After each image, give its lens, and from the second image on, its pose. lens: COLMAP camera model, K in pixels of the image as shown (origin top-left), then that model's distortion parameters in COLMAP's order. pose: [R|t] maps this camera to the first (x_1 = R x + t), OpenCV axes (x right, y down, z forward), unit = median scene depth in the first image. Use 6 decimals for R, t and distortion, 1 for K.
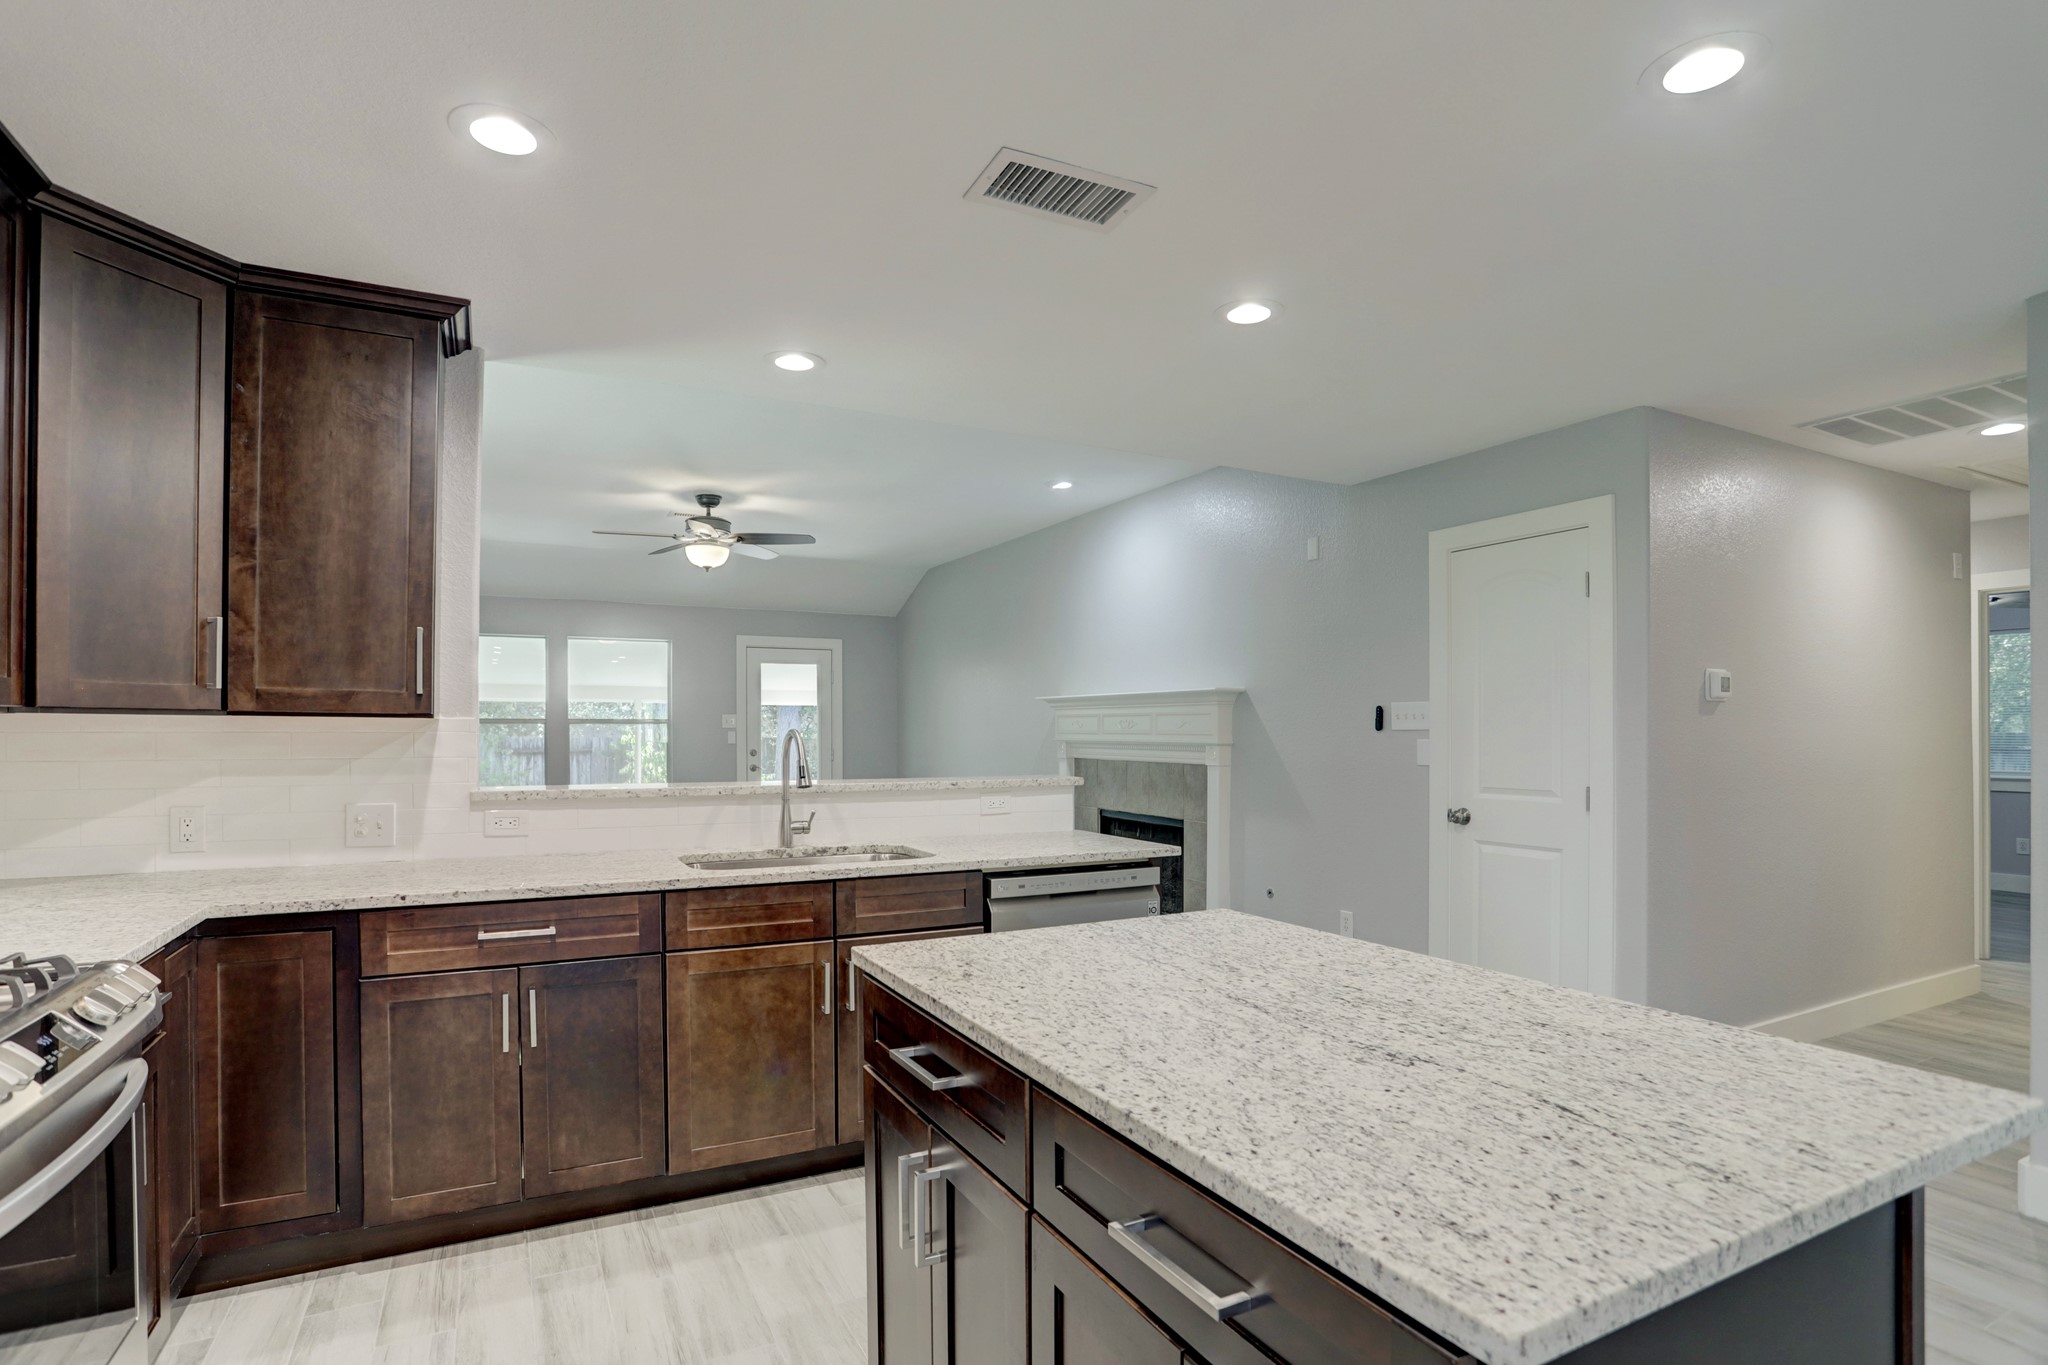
lens RADIAL K [[999.7, 0, 1024.9], [0, 999.7, 728.0], [0, 0, 1]] dist [-0.028047, 0.027458]
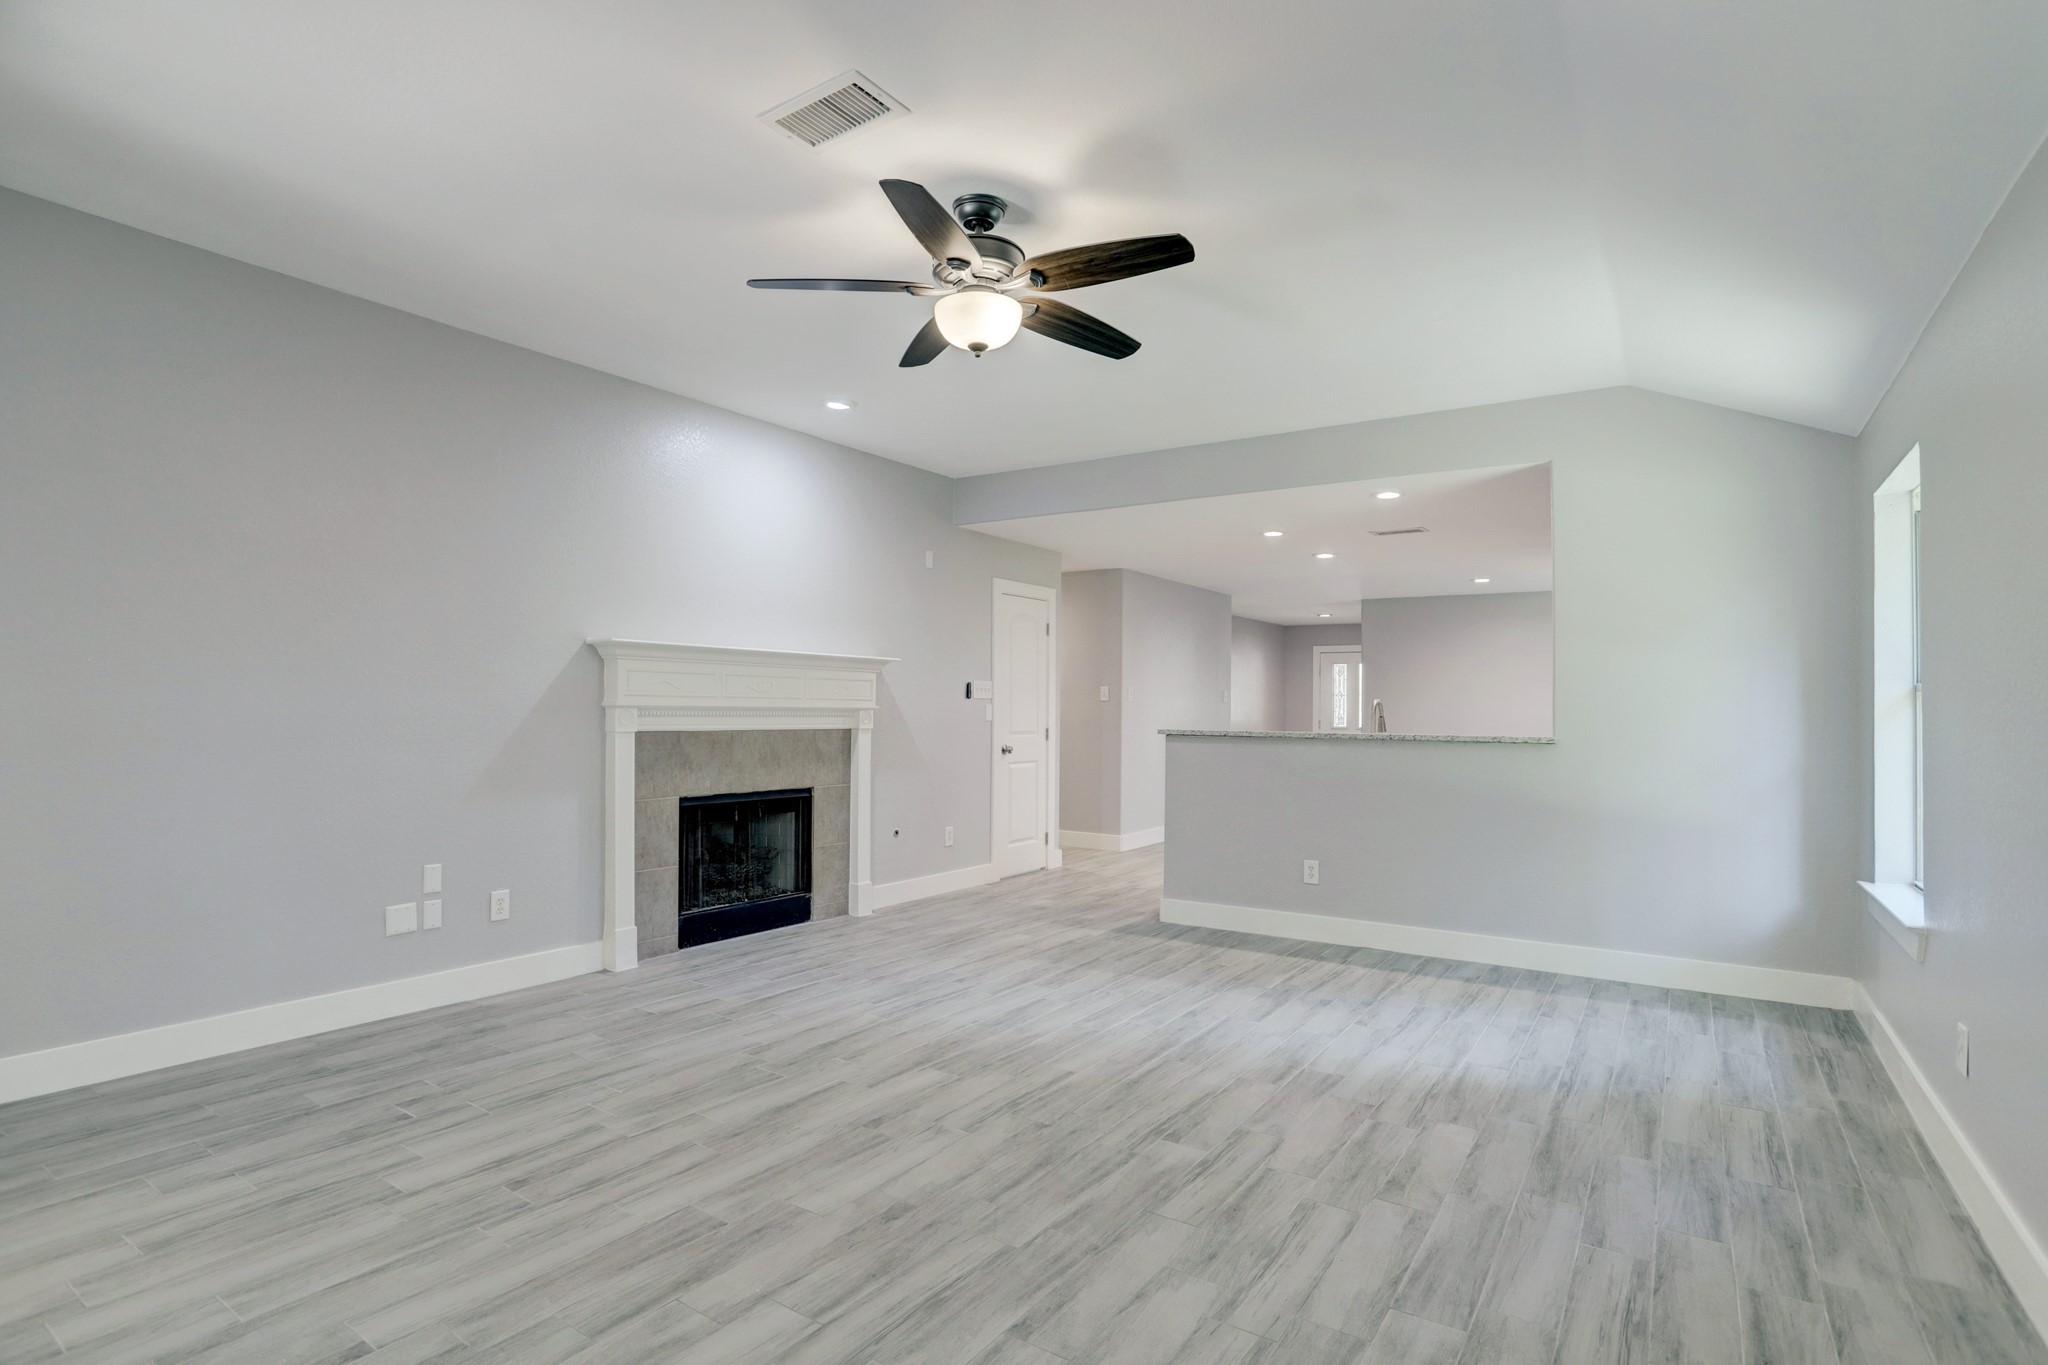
lens RADIAL K [[995.5, 0, 1024.0], [0, 995.5, 682.5], [0, 0, 1]] dist [-0.070483, 0.027820]
pose [[-0.460492, 0.019406, 0.887452, -0.745257], [-0.009861, 0.999587, -0.026975, 0.013106], [-0.887609, -0.021173, -0.460110, 1.195555]]
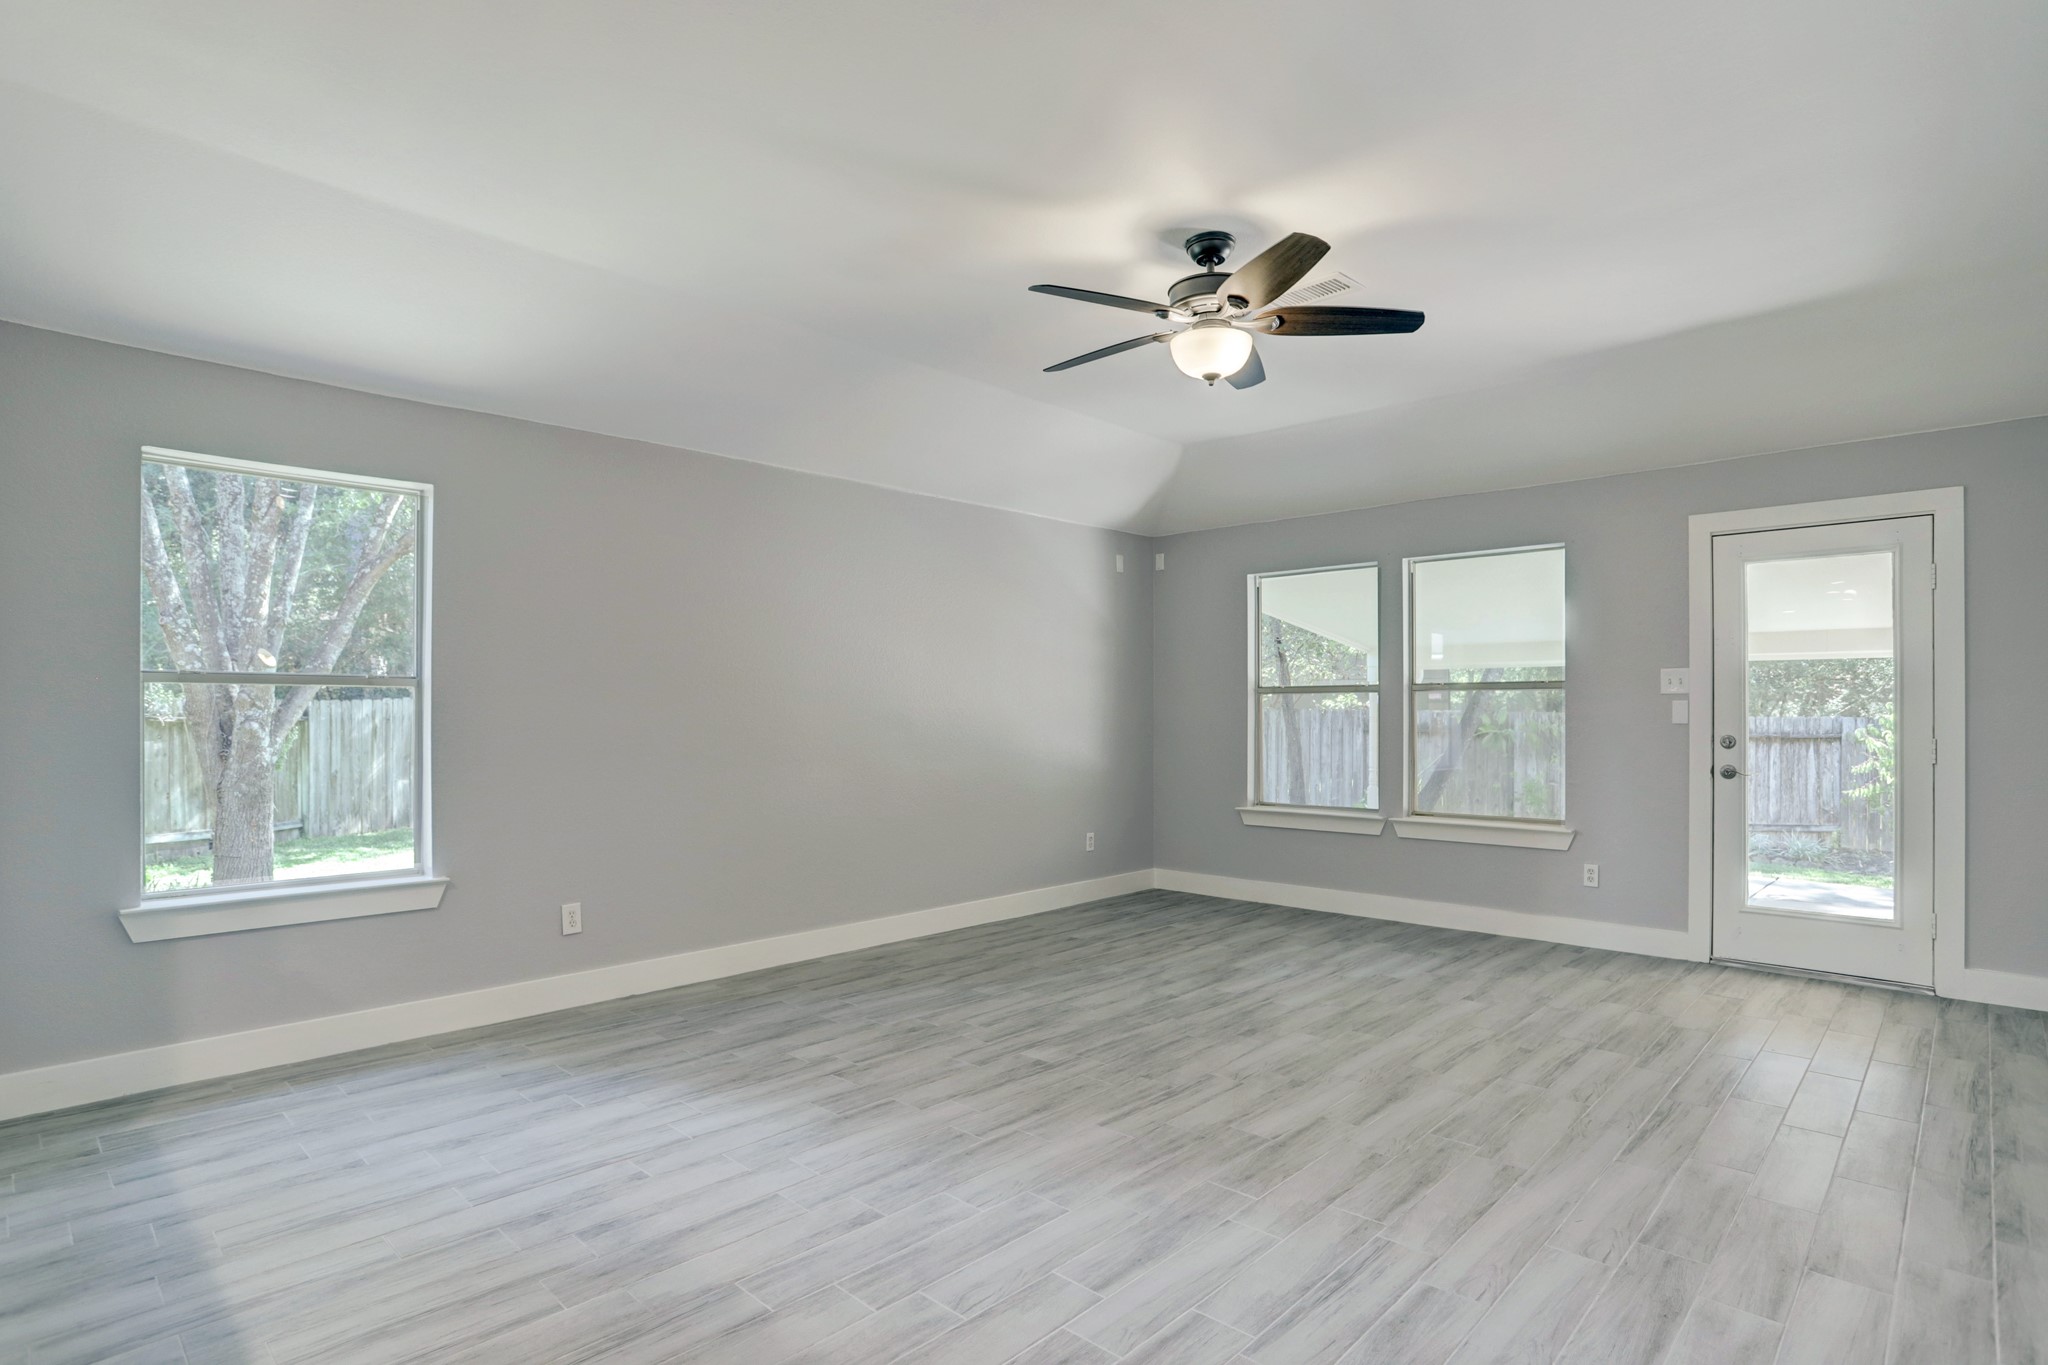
lens RADIAL K [[1054.1, 0, 1023.2], [0, 1054.1, 707.8], [0, 0, 1]] dist [-0.080436, 0.038410]
pose [[0.304330, -0.003123, -0.952561, 0.168899], [0.000531, 0.999995, -0.003109, 0.012917], [0.952566, 0.000440, 0.304331, 0.742748]]
